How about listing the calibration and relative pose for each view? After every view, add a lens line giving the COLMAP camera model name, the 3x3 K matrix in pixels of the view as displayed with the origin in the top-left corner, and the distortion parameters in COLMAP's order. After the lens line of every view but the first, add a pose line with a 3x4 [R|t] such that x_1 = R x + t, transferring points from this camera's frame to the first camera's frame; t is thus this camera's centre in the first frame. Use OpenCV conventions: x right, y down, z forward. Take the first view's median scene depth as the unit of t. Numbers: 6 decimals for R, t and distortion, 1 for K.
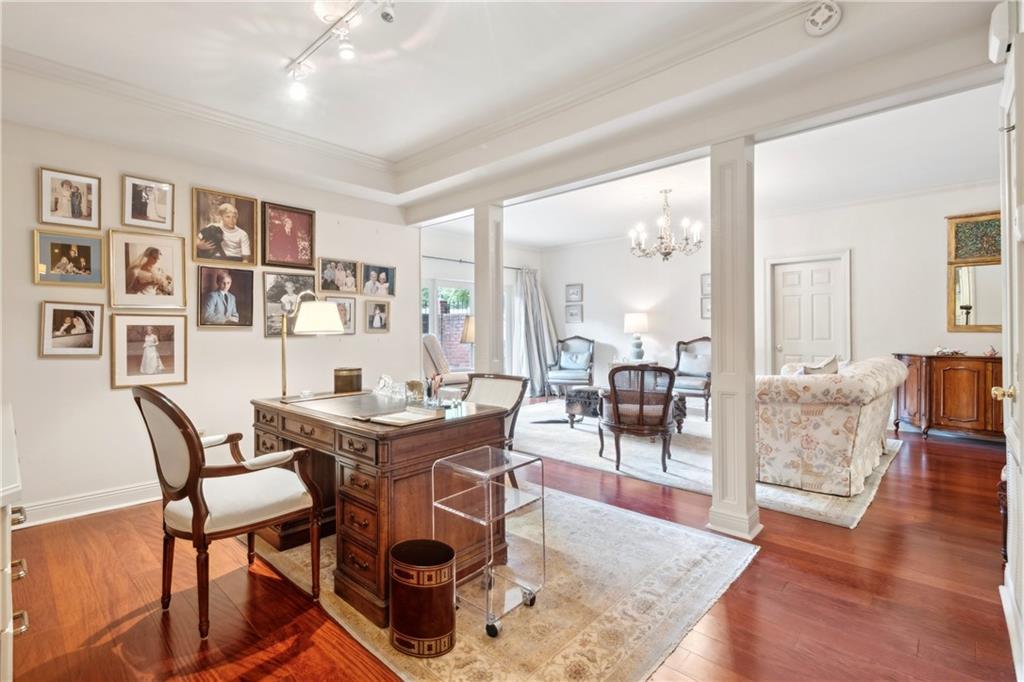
lens RADIAL K [[467.1, 0, 512.0], [0, 467.1, 341.0], [0, 0, 1]] dist [-0.001902, -0.000289]
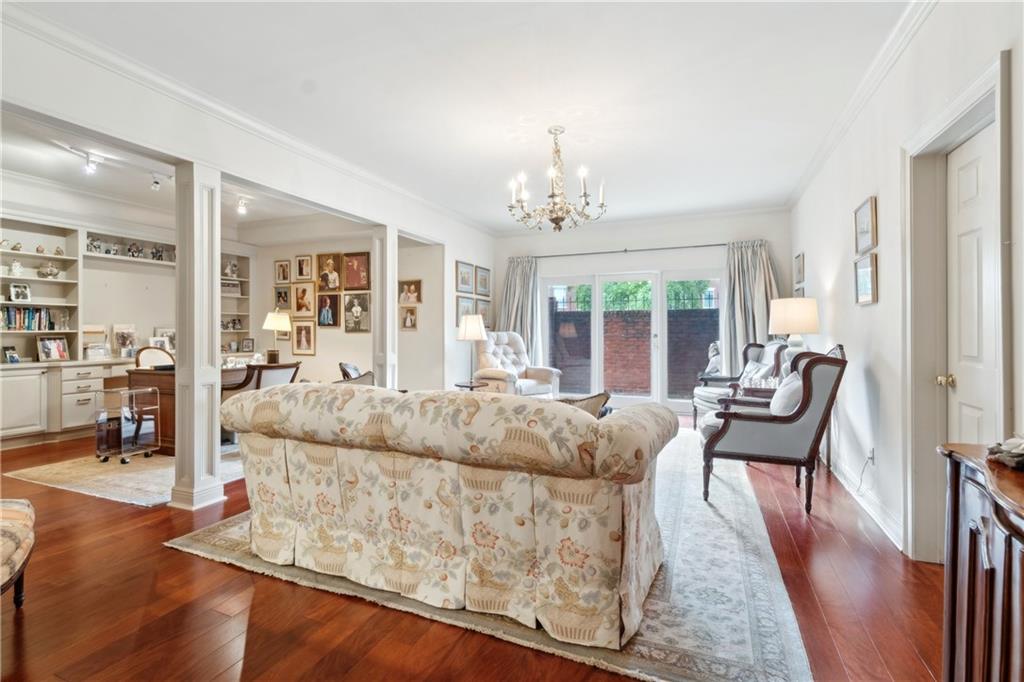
lens RADIAL K [[494.5, 0, 512.0], [0, 494.5, 341.0], [0, 0, 1]] dist [0.001202, 0.000057]
pose [[0.352758, 0.015666, -0.935584, 1.424507], [-0.027289, 0.999607, 0.006449, -0.005755], [0.935317, 0.023257, 0.353046, 0.963305]]
